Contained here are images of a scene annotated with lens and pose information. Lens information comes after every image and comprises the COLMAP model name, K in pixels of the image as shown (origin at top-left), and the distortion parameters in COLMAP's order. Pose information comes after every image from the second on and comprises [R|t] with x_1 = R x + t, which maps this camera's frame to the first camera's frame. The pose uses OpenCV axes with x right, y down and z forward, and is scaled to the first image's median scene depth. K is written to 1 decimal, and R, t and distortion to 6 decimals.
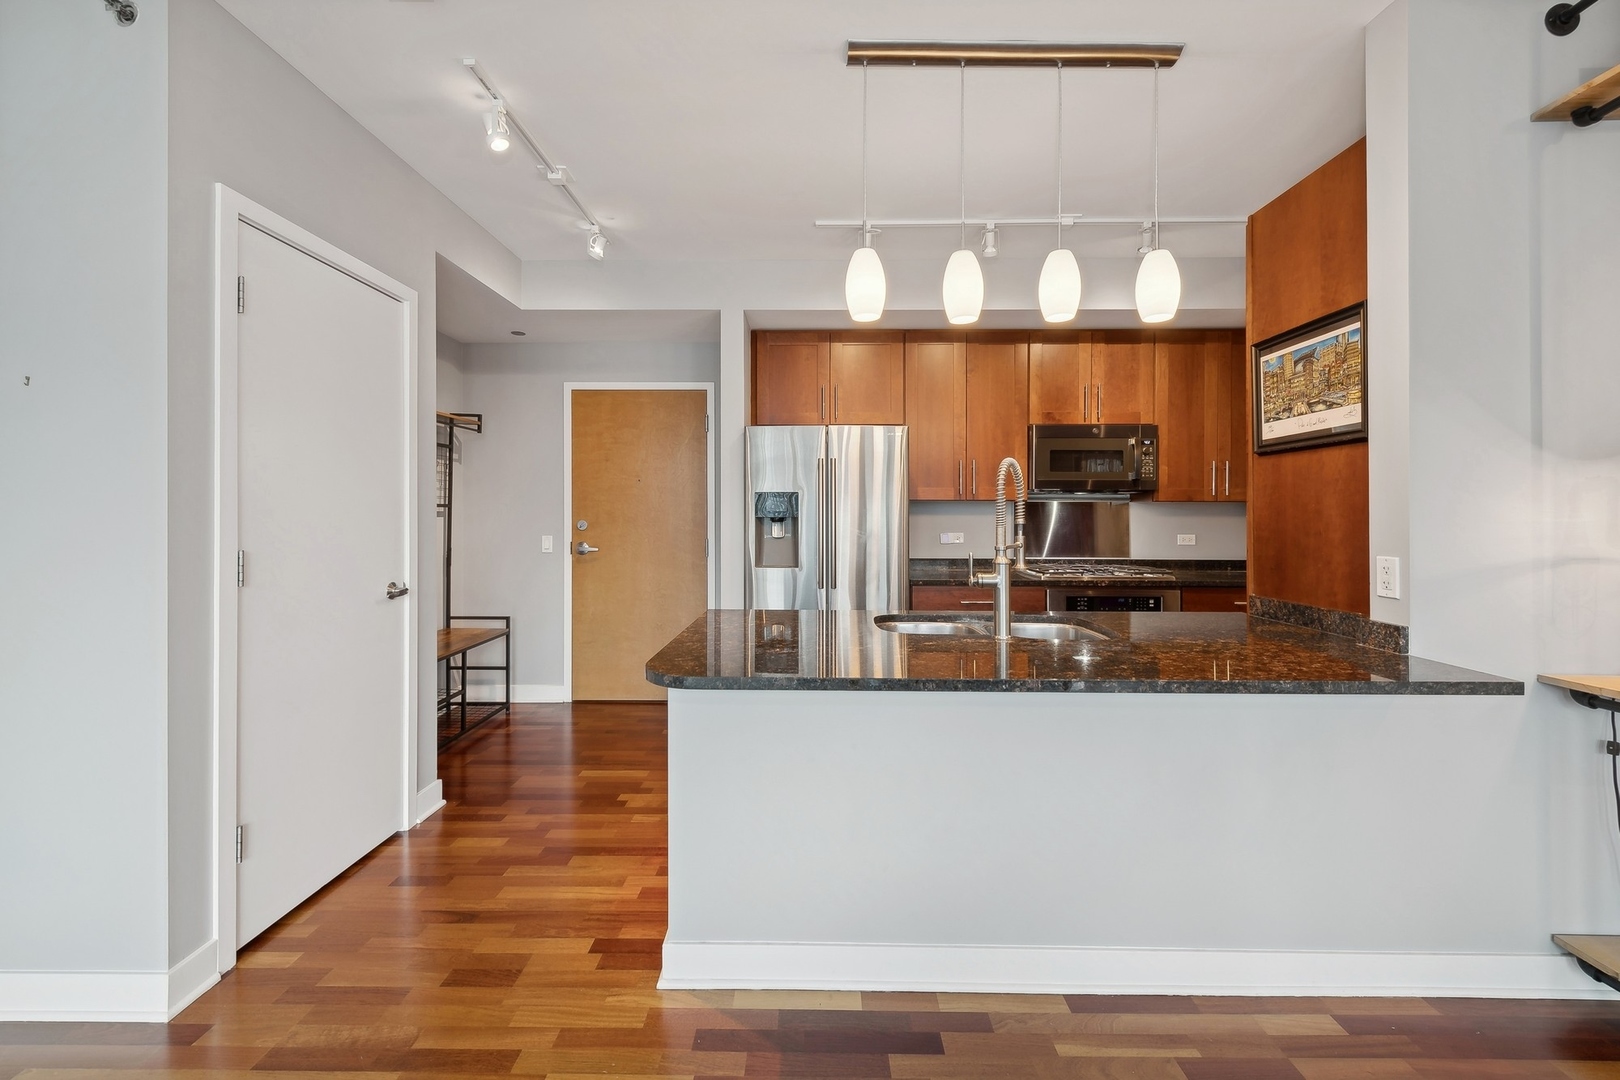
lens RADIAL K [[652.6, 0, 806.1], [0, 652.6, 511.0], [0, 0, 1]] dist [0.001769, 0.000004]
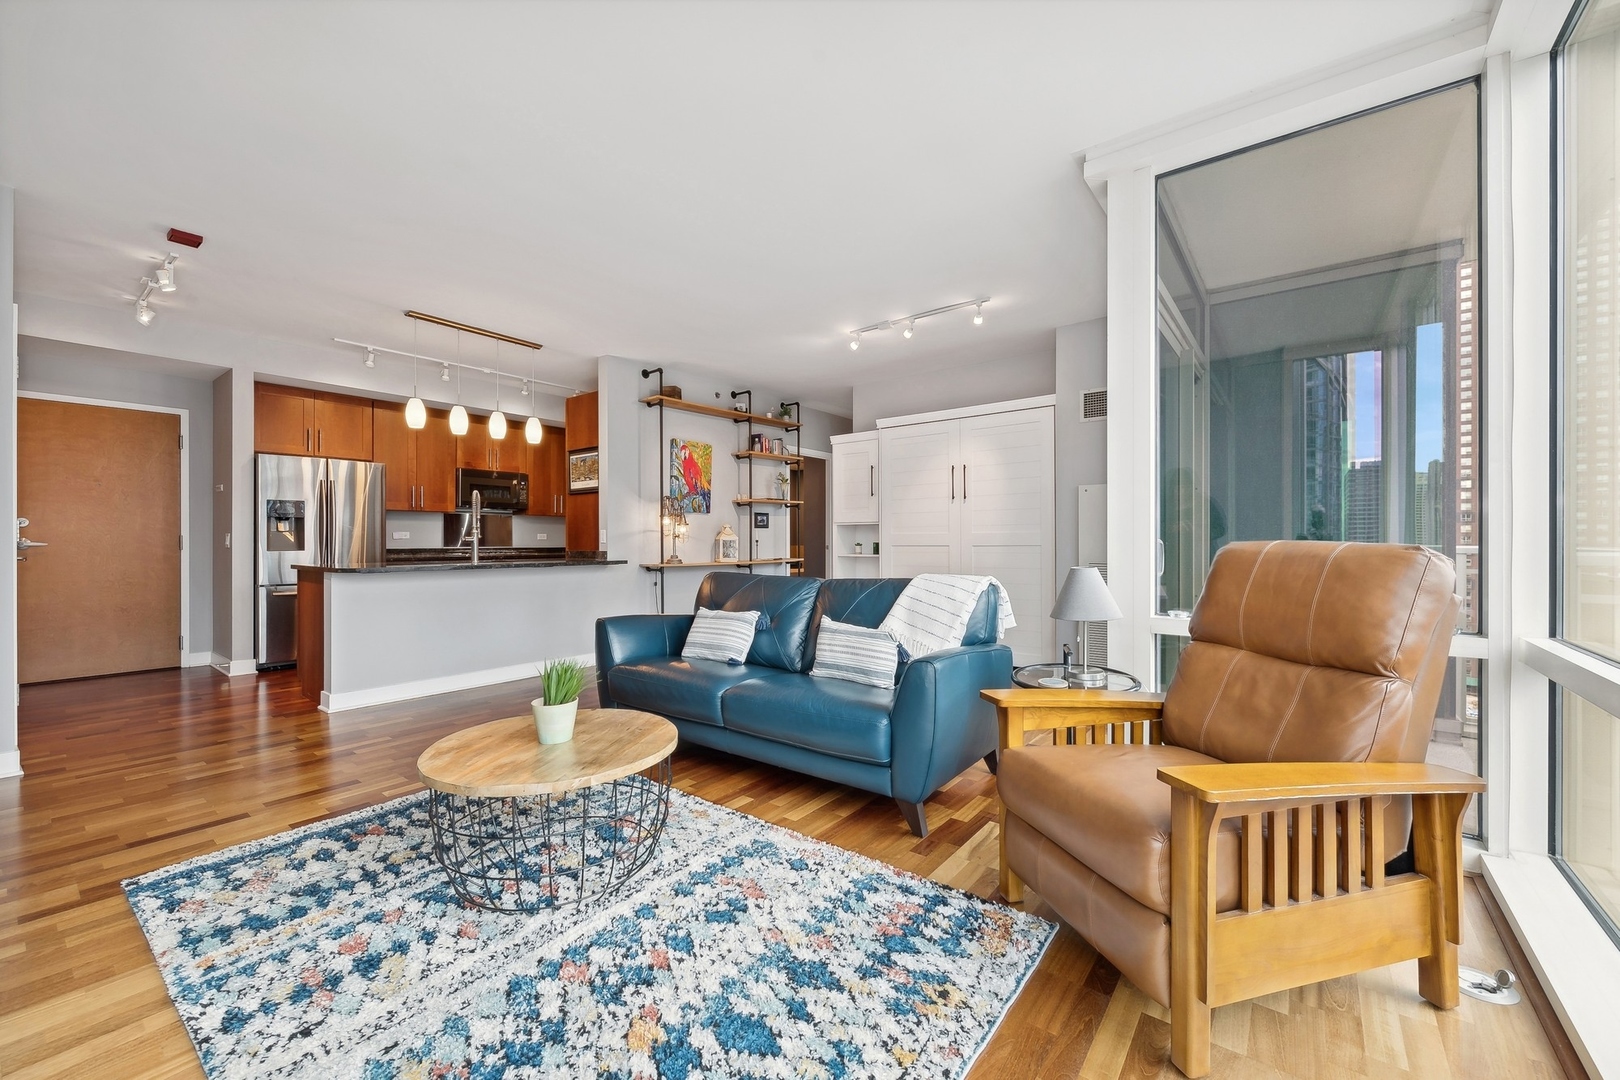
lens RADIAL K [[651.8, 0, 810.0], [0, 651.8, 540.0], [0, 0, 1]] dist [0.002213, -0.000043]
pose [[0.604107, -0.001003, 0.796903, -0.759859], [-0.003296, 0.999988, 0.003757, 0.077502], [-0.796897, -0.004896, 0.604096, -1.272567]]
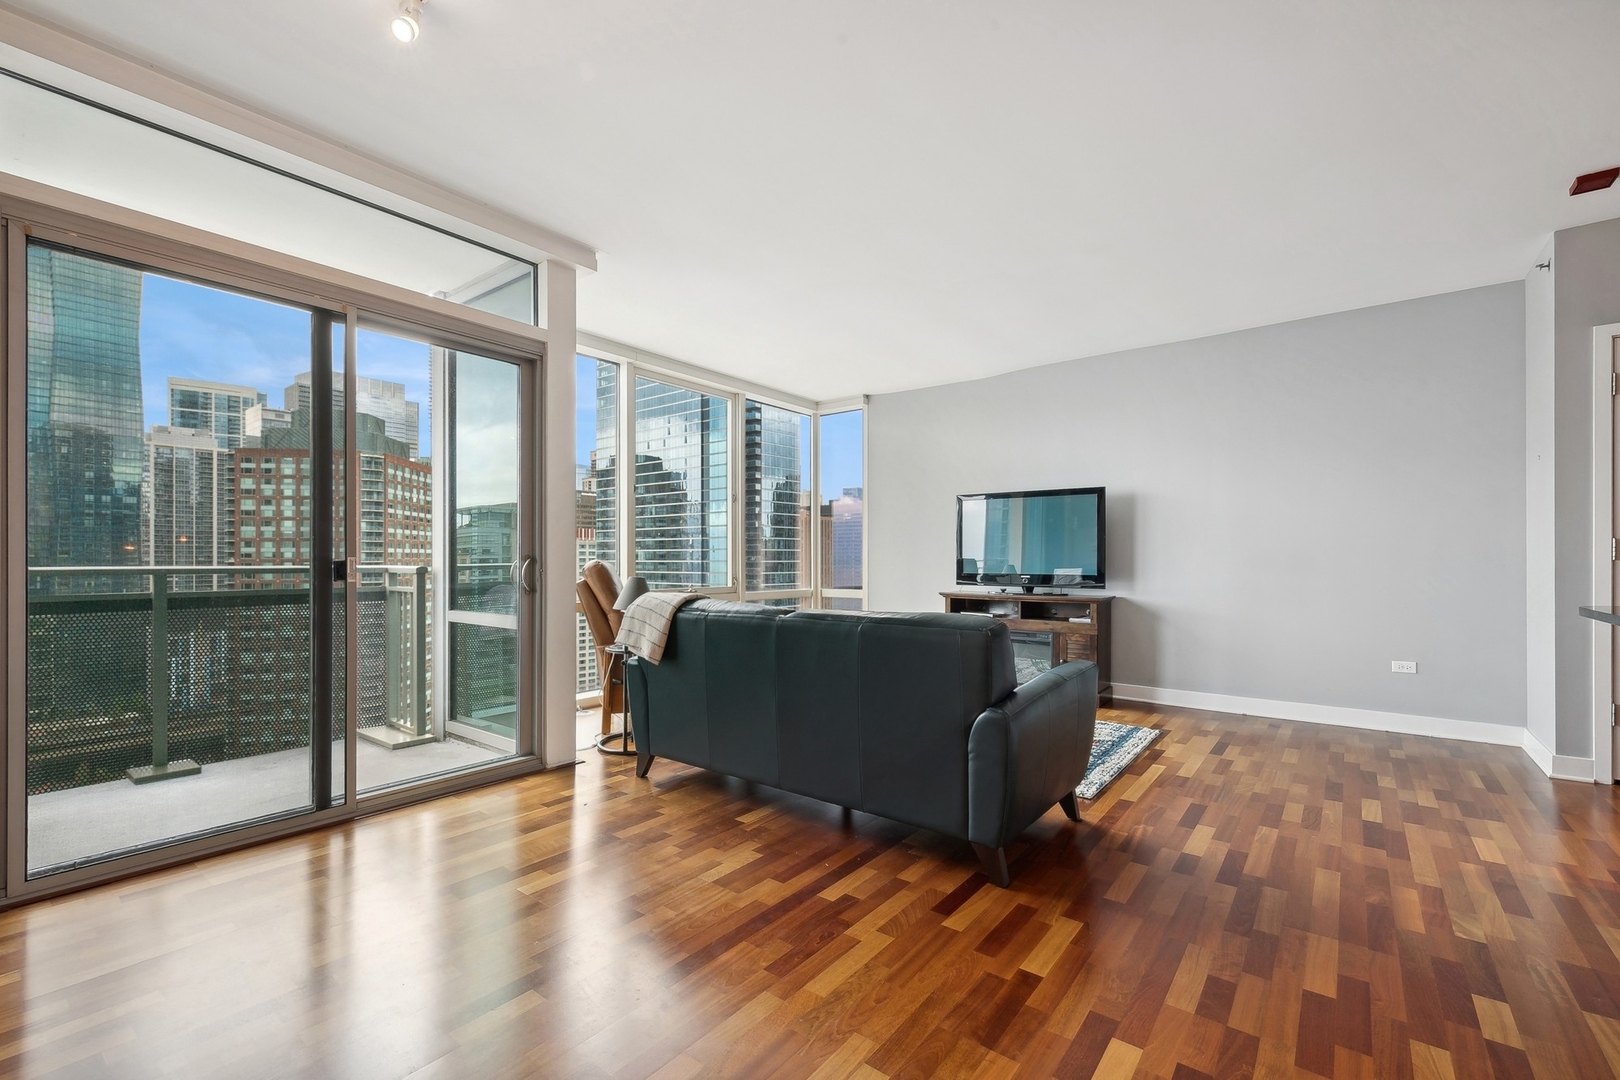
lens RADIAL K [[688.6, 0, 815.6], [0, 688.6, 560.2], [0, 0, 1]] dist [0.000744, -0.000057]
pose [[-0.596804, -0.001450, -0.802386, 1.376505], [0.003659, 0.999983, -0.004529, 0.090818], [0.802379, -0.005639, -0.596789, 0.344313]]
